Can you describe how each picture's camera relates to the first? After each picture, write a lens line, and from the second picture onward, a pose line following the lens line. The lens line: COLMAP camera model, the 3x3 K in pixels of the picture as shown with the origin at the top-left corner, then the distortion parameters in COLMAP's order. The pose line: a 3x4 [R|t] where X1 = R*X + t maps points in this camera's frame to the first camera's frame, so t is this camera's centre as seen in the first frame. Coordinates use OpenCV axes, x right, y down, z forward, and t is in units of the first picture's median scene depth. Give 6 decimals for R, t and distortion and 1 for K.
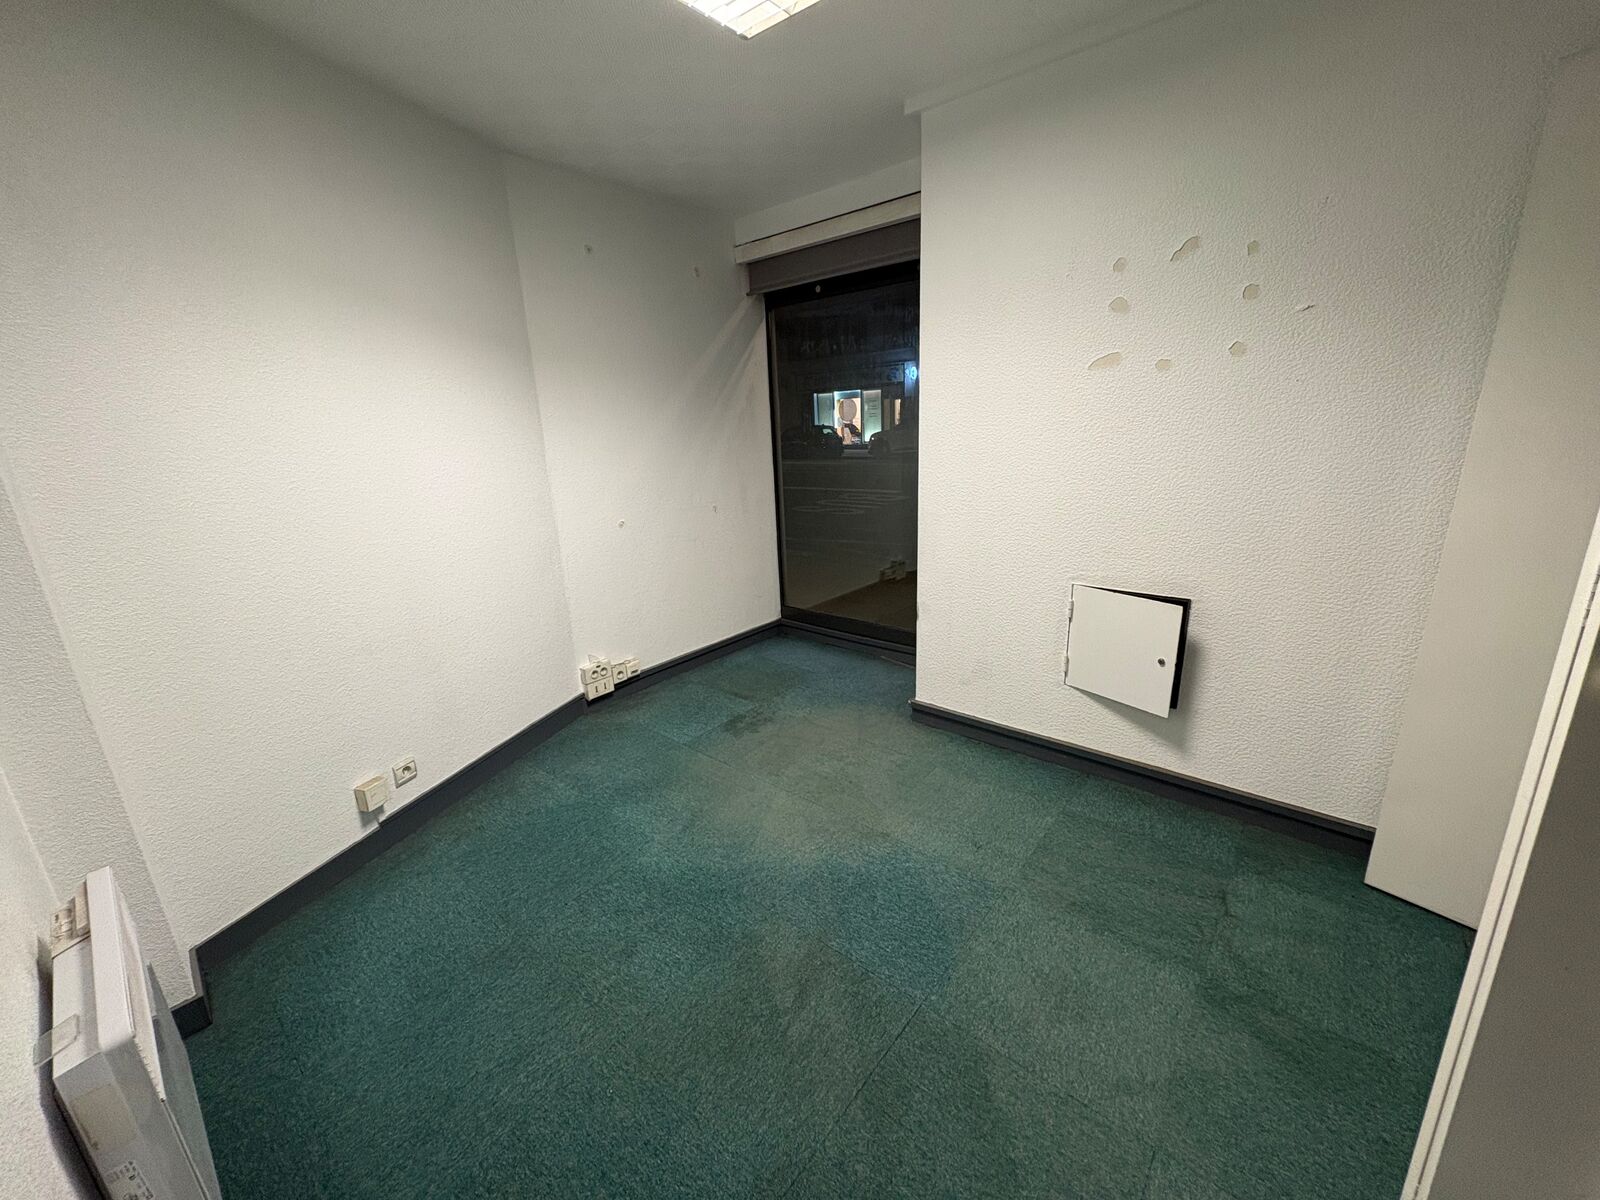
lens RADIAL K [[631.6, 0, 800.0], [0, 631.6, 600.0], [0, 0, 1]] dist [-0.000032, 0.000015]
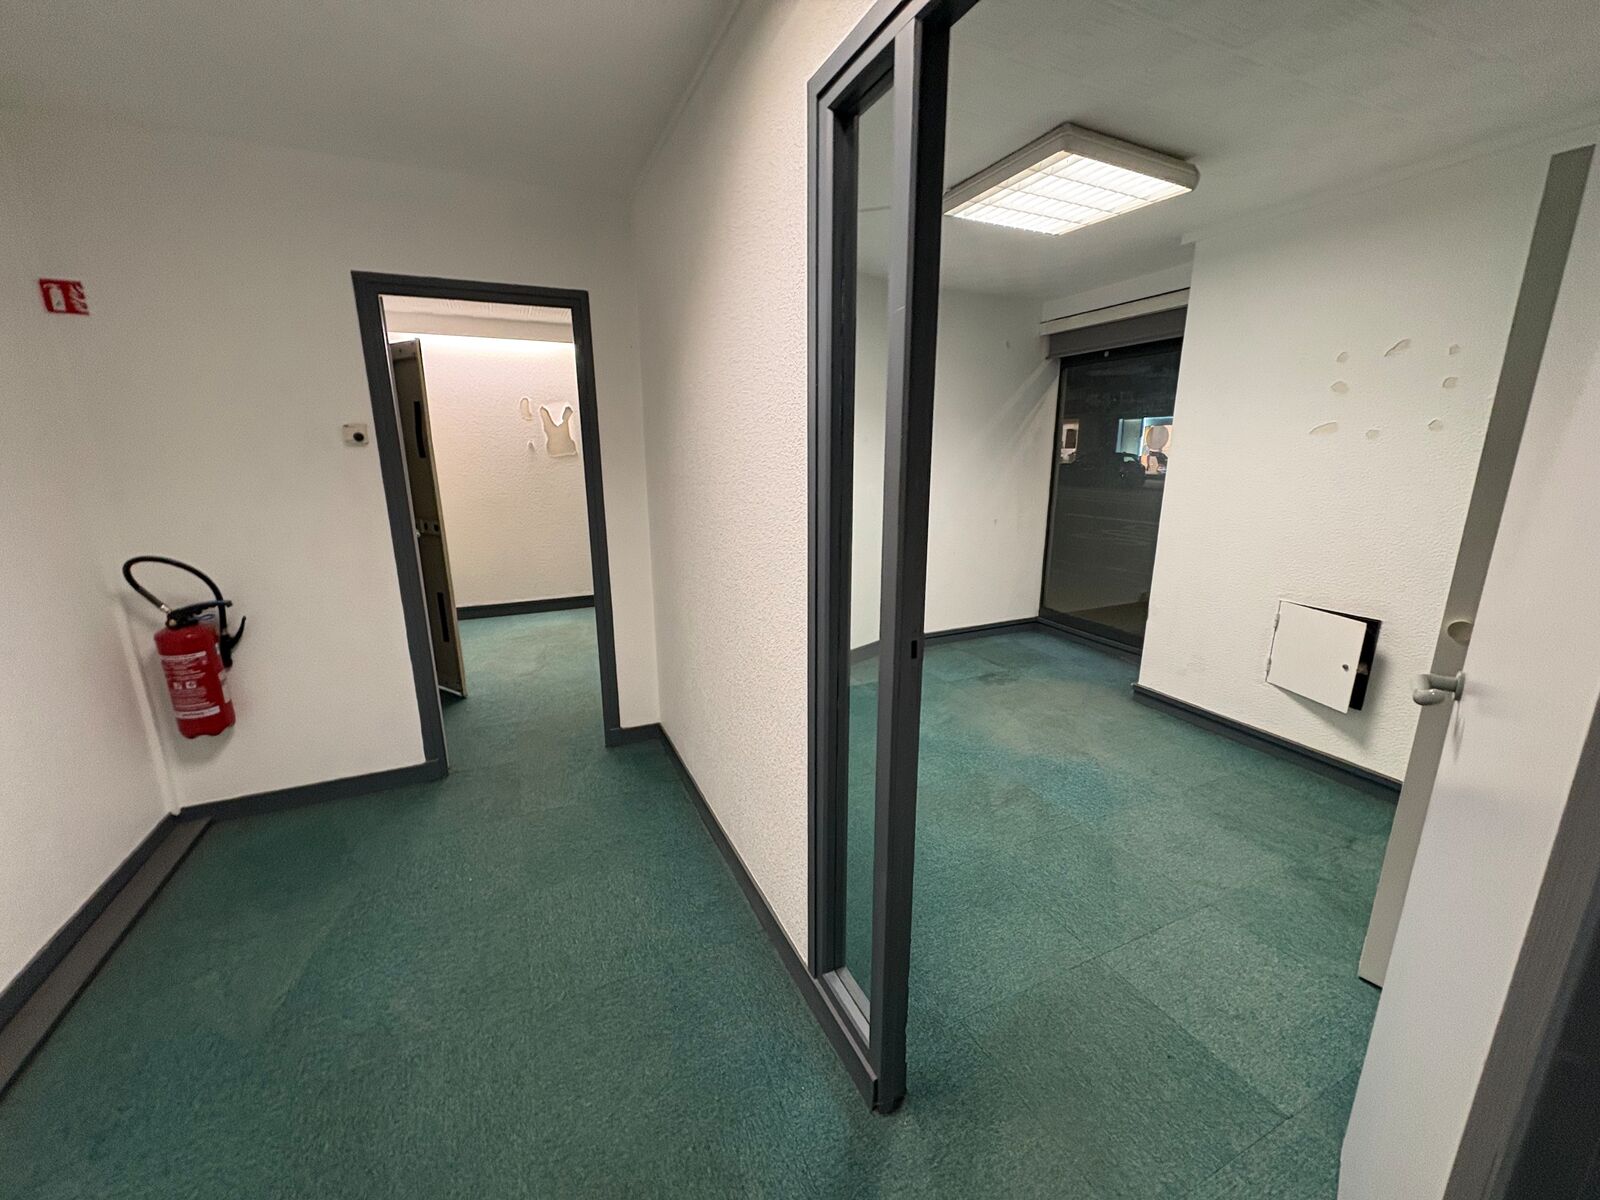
lens RADIAL K [[631.6, 0, 800.0], [0, 631.6, 600.0], [0, 0, 1]] dist [-0.000032, 0.000015]
pose [[0.905560, 0.137857, -0.401195, 0.055378], [-0.148832, 0.988855, 0.003848, 0.087846], [0.397254, 0.056226, 0.915985, -0.419184]]
